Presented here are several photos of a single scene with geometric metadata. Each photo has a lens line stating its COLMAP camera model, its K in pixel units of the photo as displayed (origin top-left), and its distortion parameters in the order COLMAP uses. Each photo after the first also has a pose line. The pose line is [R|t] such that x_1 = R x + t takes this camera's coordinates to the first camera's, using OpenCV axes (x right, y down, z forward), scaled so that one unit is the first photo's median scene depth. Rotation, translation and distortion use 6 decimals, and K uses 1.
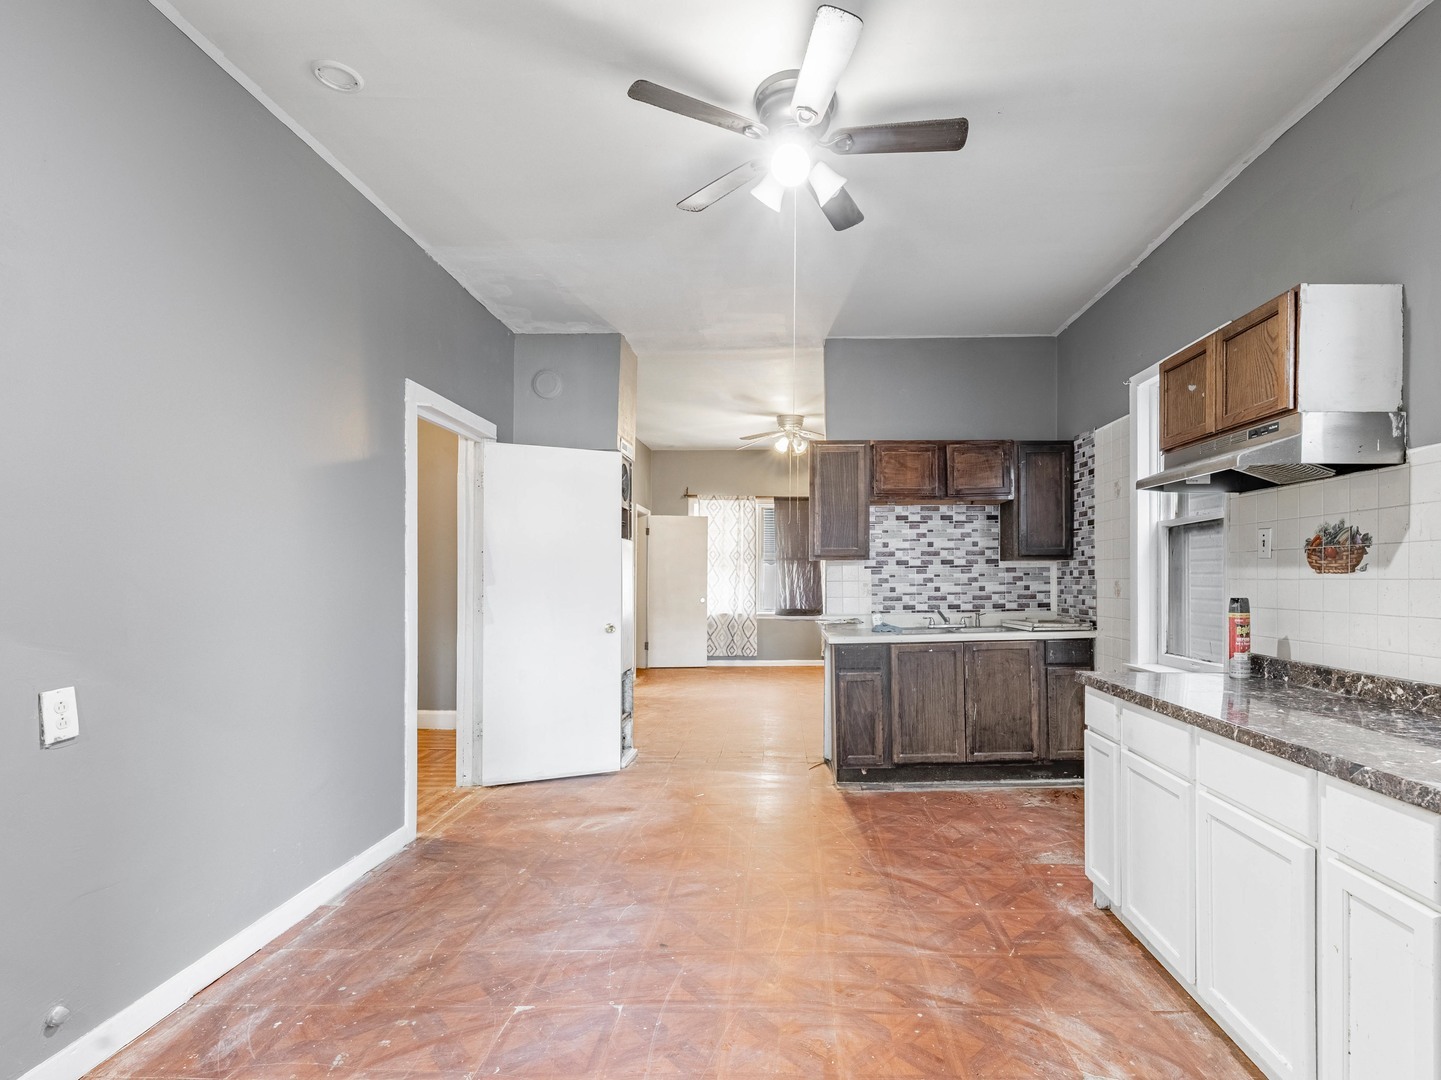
lens RADIAL K [[697.6, 0, 823.9], [0, 697.6, 536.5], [0, 0, 1]] dist [-0.001414, -0.000373]
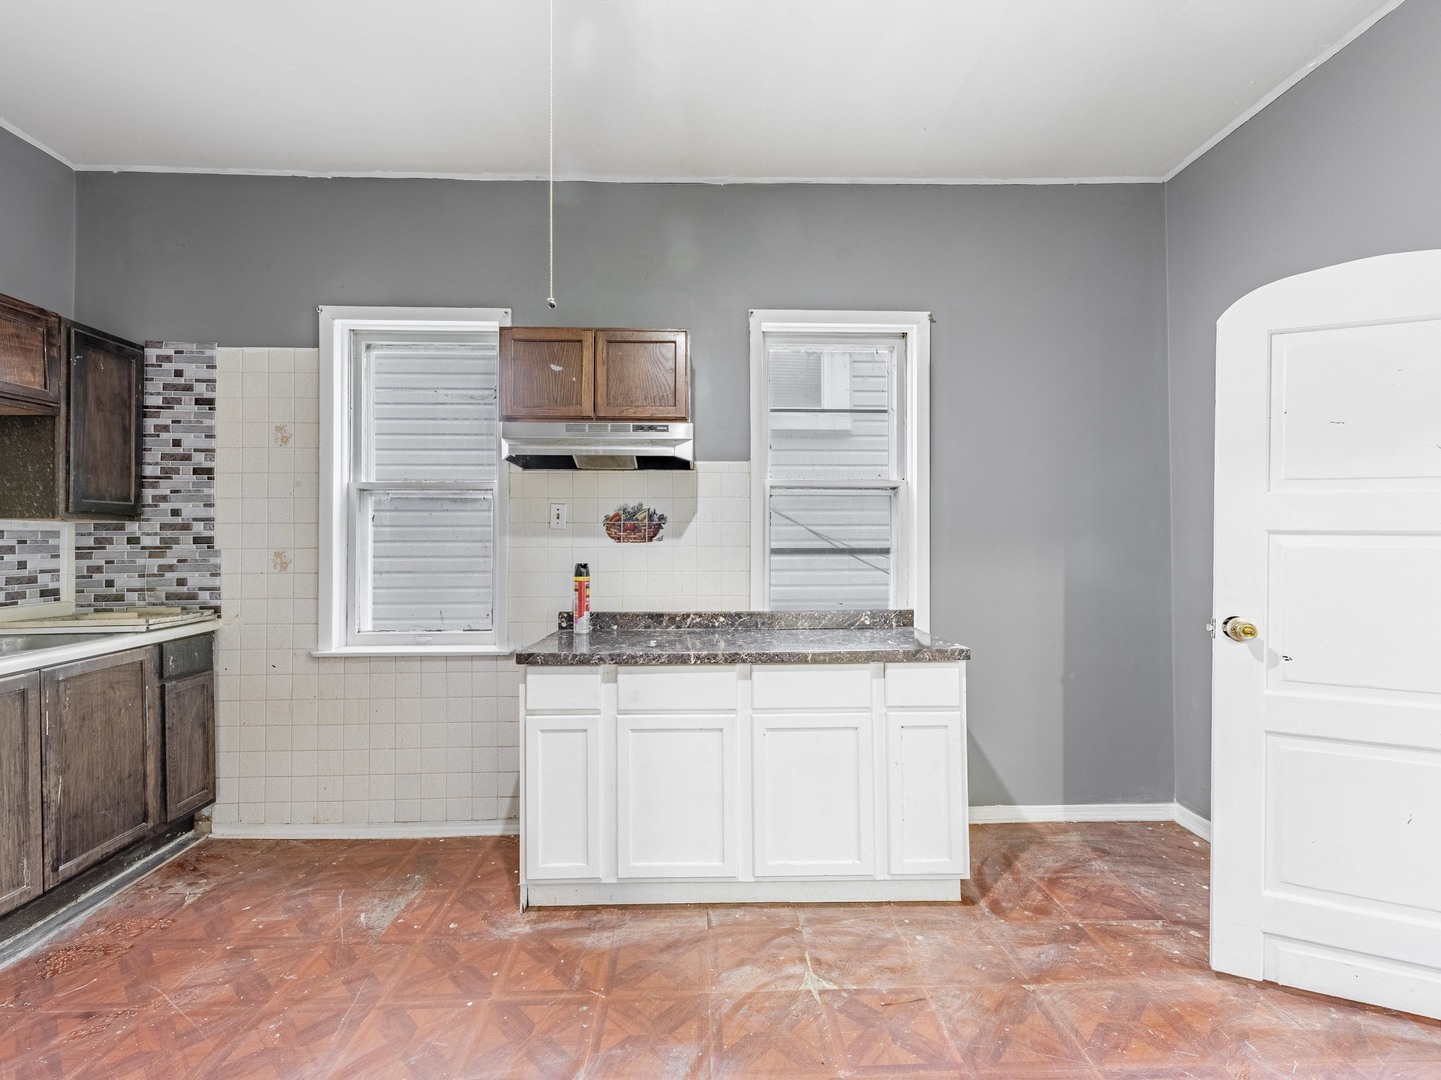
lens RADIAL K [[657.5, 0, 686.2], [0, 657.5, 516.3], [0, 0, 1]] dist [0.003219, 0.000210]
pose [[0.017961, 0.043146, 0.998907, -0.497205], [-0.055407, 0.997576, -0.042092, 0.047767], [-0.998302, -0.054590, 0.020308, 0.833683]]
